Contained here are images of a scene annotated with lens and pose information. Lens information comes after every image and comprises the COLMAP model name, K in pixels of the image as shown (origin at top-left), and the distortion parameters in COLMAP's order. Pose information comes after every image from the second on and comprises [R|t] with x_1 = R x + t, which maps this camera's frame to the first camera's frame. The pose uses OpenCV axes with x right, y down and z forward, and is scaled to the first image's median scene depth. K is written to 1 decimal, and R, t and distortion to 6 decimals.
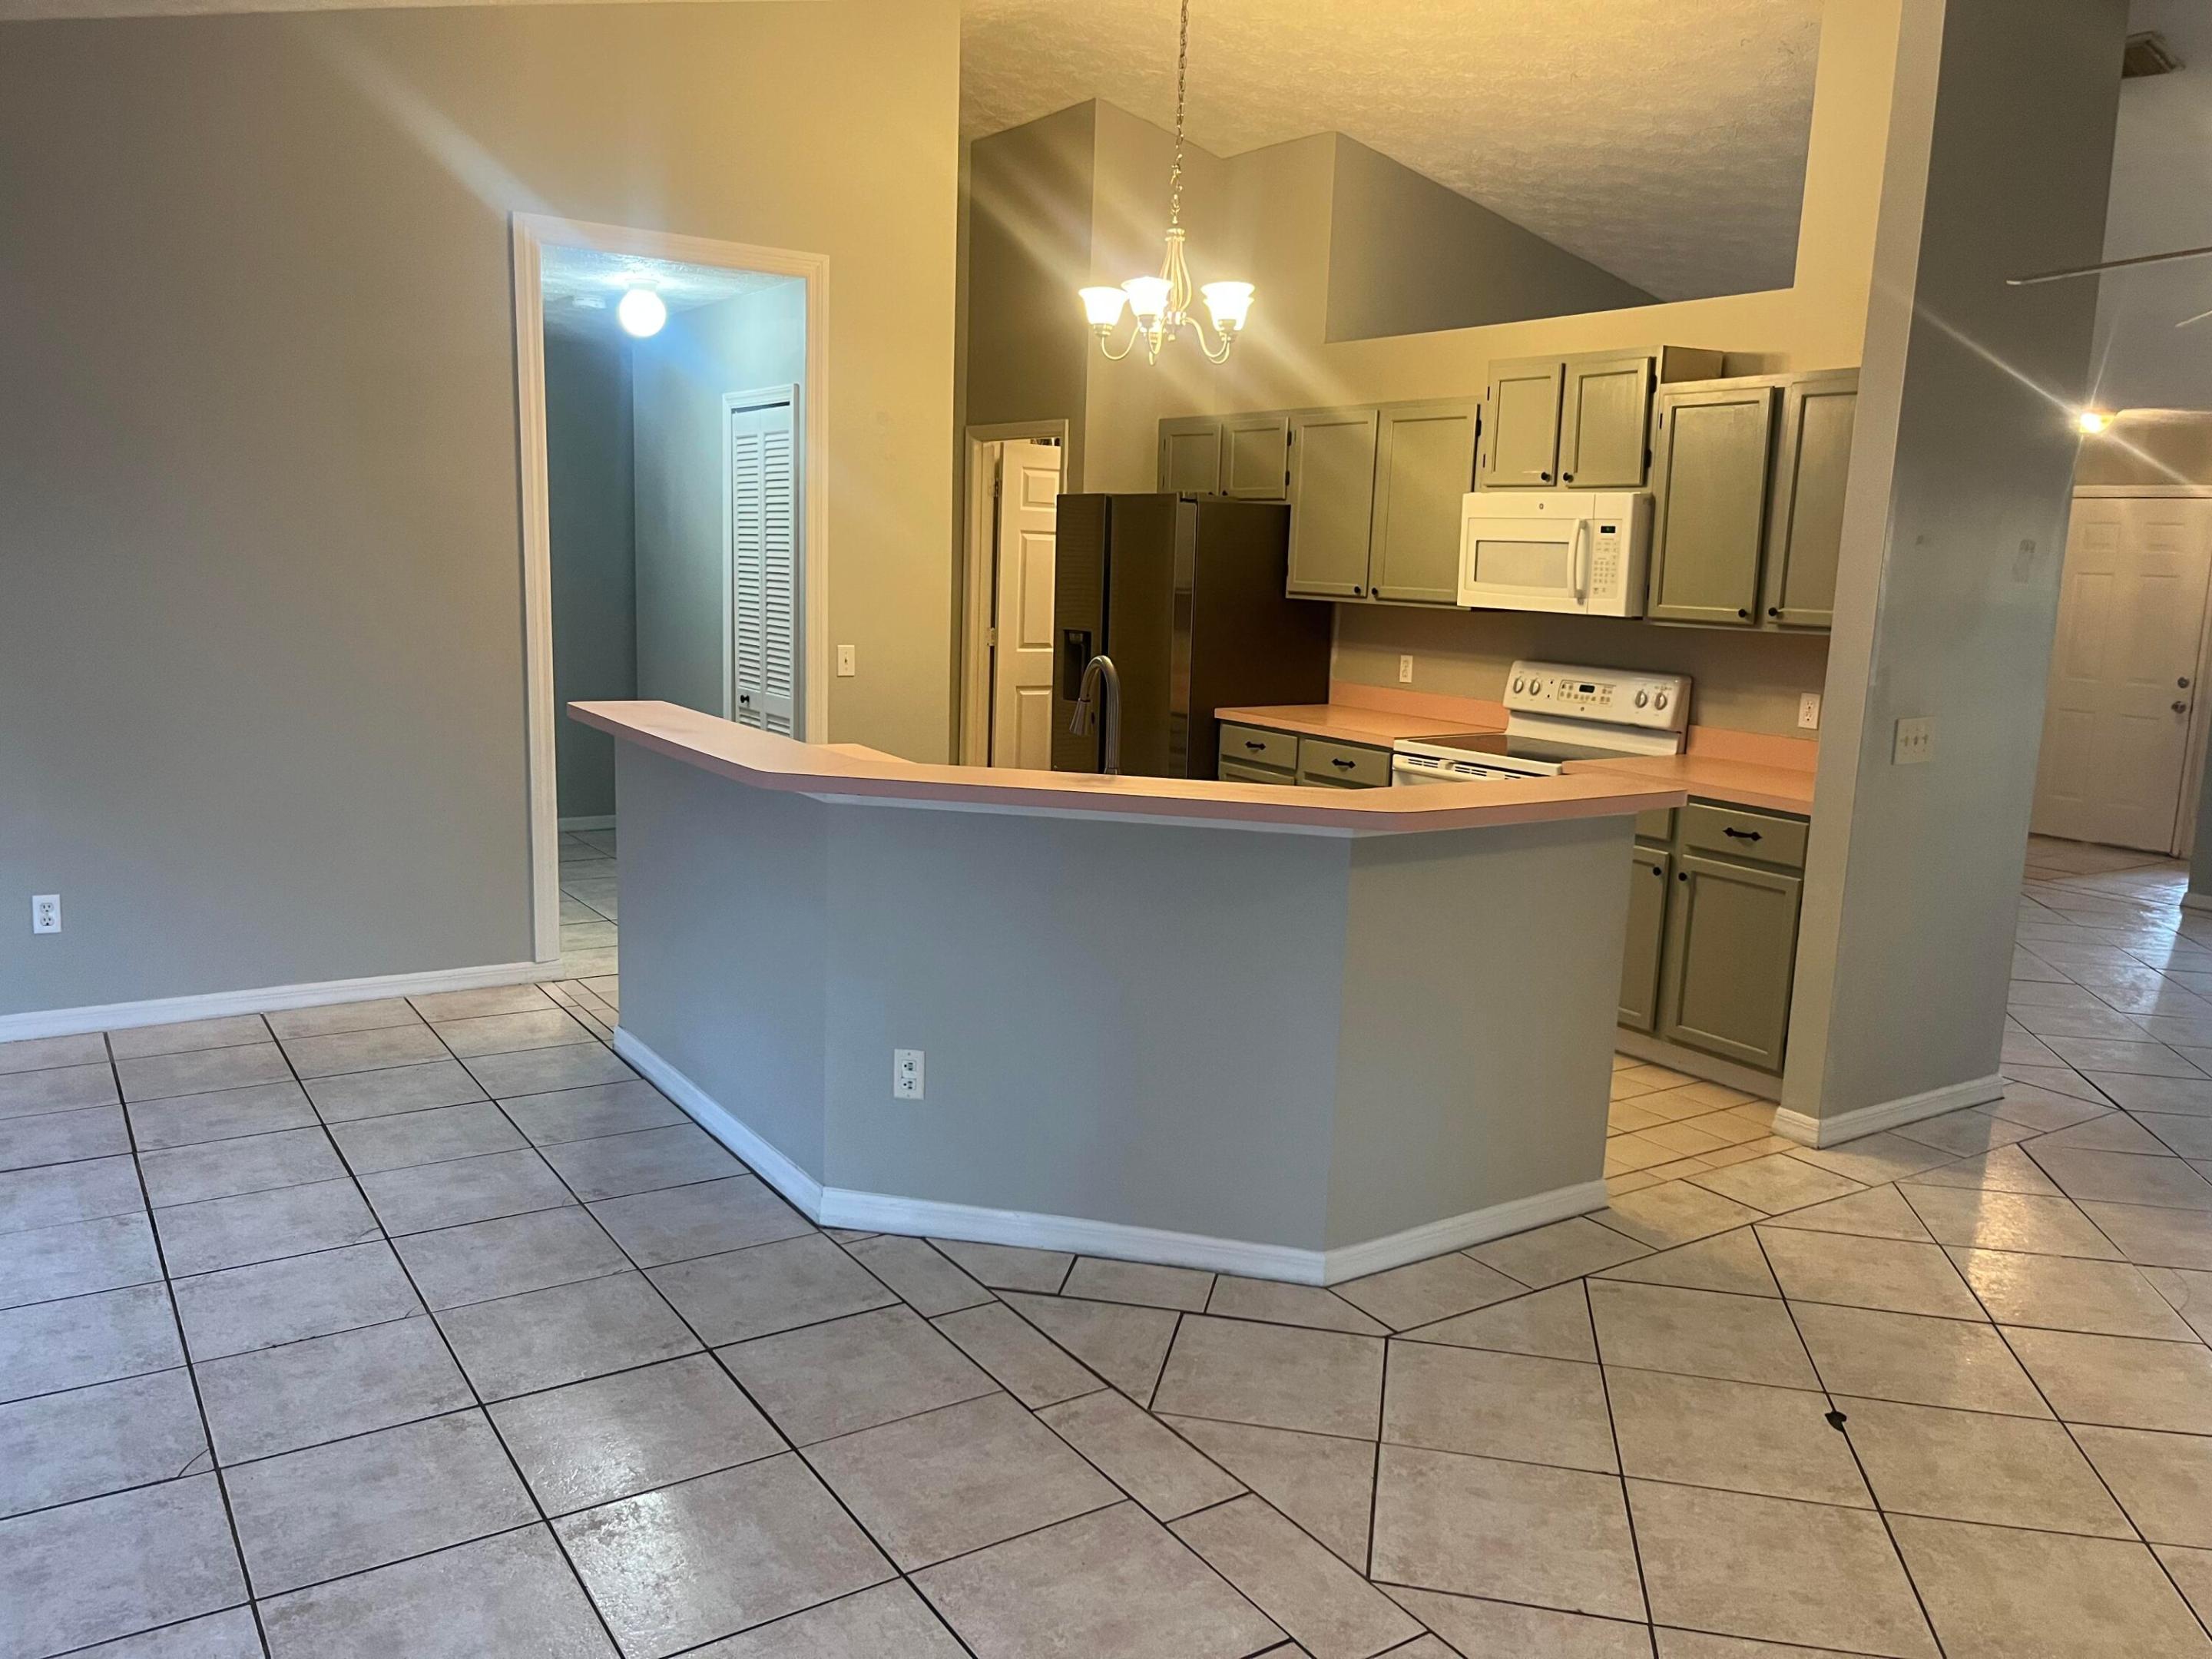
lens RADIAL K [[1695.7, 0, 1101.7], [0, 1695.7, 844.6], [0, 0, 1]] dist [0.045836, -0.069360]
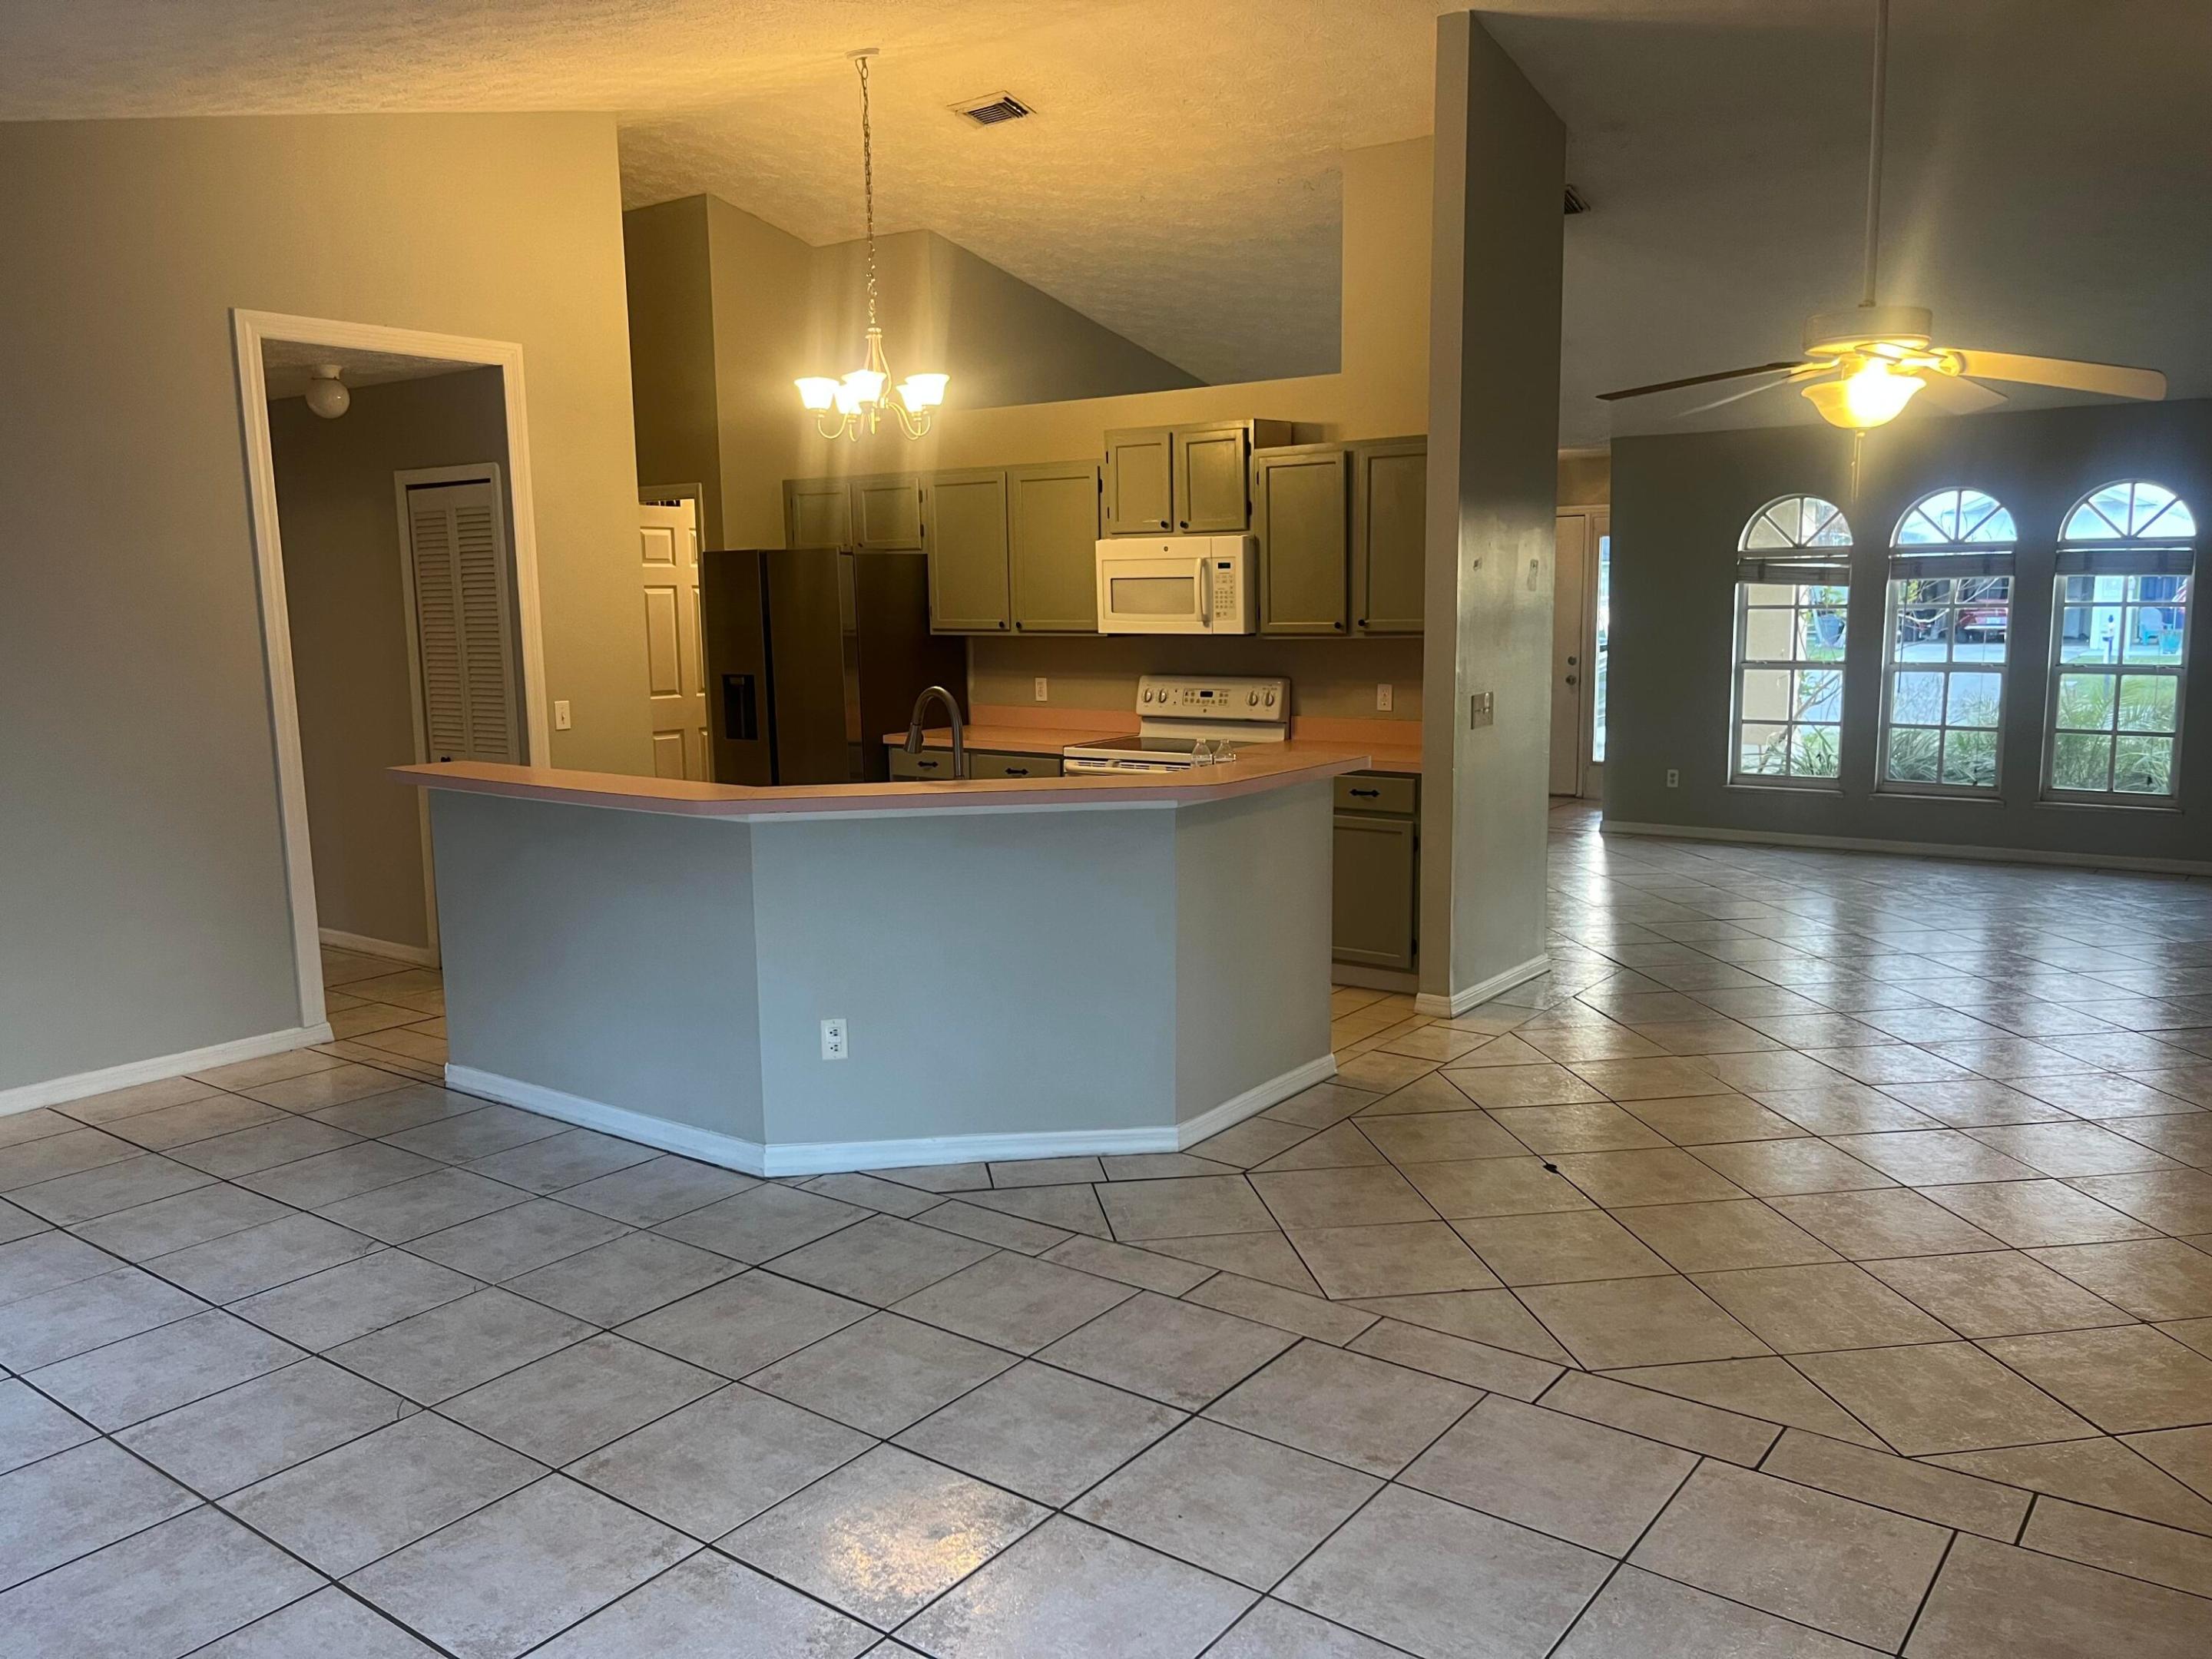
lens RADIAL K [[1703.9, 0, 1113.5], [0, 1703.9, 849.4], [0, 0, 1]] dist [0.090712, -0.215361]
pose [[0.938726, -0.100524, 0.329679, -0.207886], [0.106322, 0.994332, 0.000448, 0.013527], [-0.327855, 0.034632, 0.944093, -0.150130]]
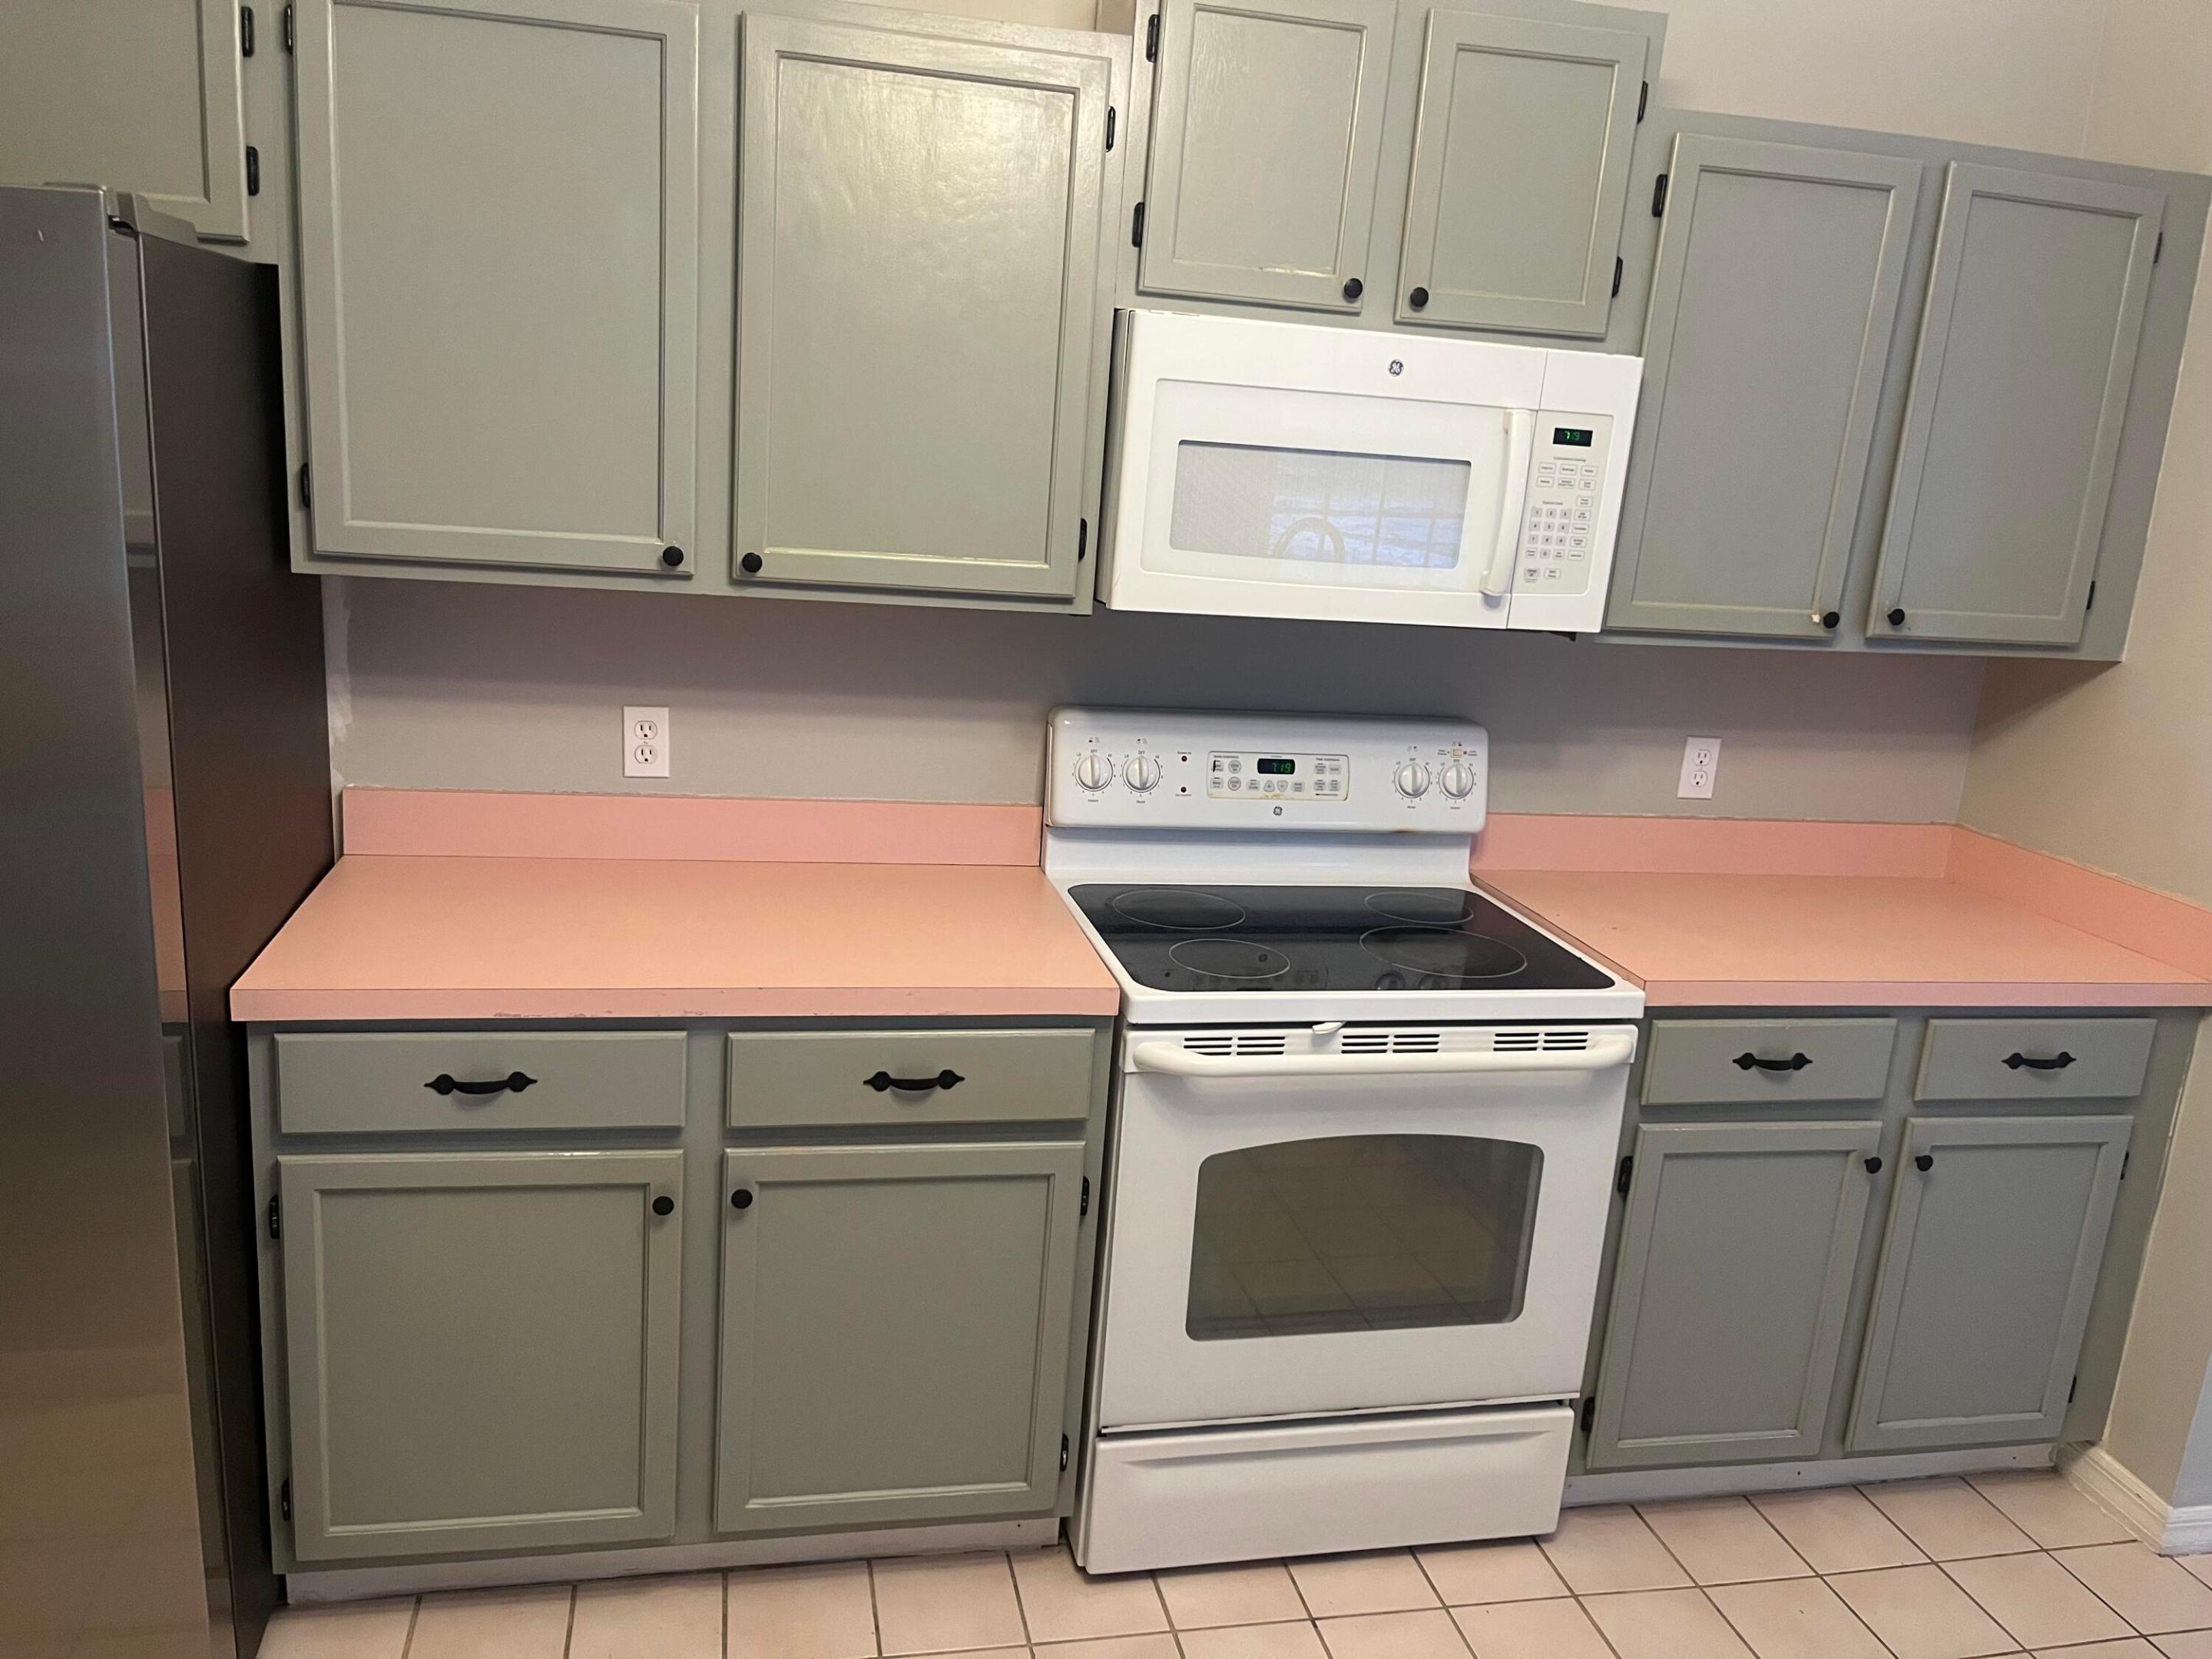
lens RADIAL K [[1695.7, 0, 1101.7], [0, 1695.7, 844.6], [0, 0, 1]] dist [0.045836, -0.069360]
pose [[0.362718, -0.225352, 0.904241, -0.161070], [0.105039, 0.974024, 0.200609, -0.176569], [-0.925960, 0.022216, 0.376967, 0.913852]]
